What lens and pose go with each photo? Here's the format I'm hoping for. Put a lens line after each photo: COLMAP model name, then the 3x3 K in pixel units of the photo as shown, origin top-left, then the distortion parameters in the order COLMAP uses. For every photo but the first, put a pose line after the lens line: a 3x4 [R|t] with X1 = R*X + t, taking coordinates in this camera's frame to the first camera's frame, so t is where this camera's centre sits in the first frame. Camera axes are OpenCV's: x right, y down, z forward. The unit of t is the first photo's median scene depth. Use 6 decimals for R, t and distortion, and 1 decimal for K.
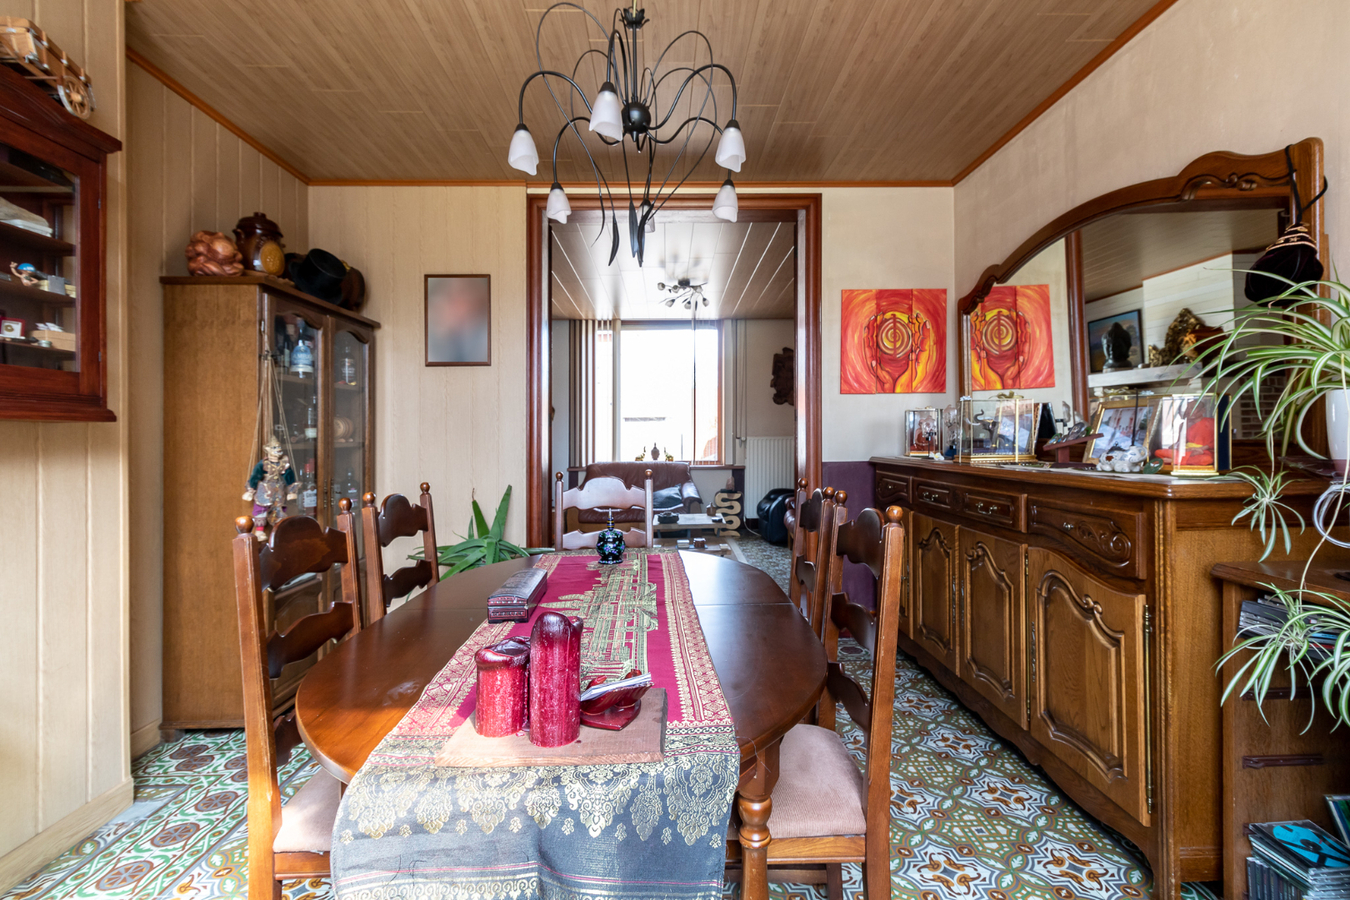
lens RADIAL K [[625.3, 0, 678.8], [0, 625.3, 442.4], [0, 0, 1]] dist [0.004712, -0.001236]
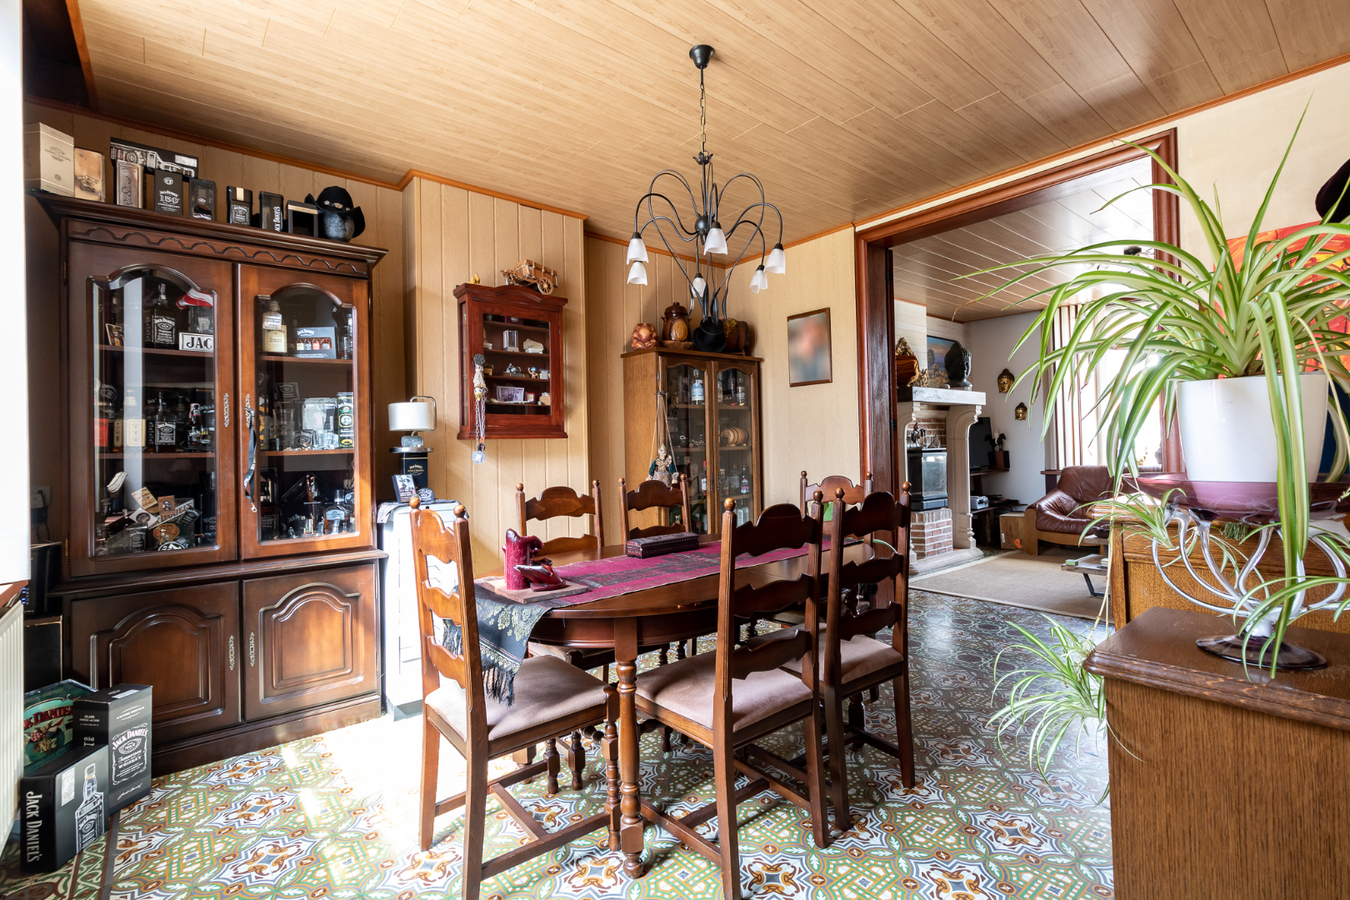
lens RADIAL K [[625.3, 0, 678.5], [0, 625.3, 444.2], [0, 0, 1]] dist [0.004712, -0.001236]
pose [[0.617098, -0.004663, -0.786872, 0.556848], [0.007689, 0.999970, 0.000104, -0.007320], [0.786849, -0.006114, 0.617116, 0.027729]]
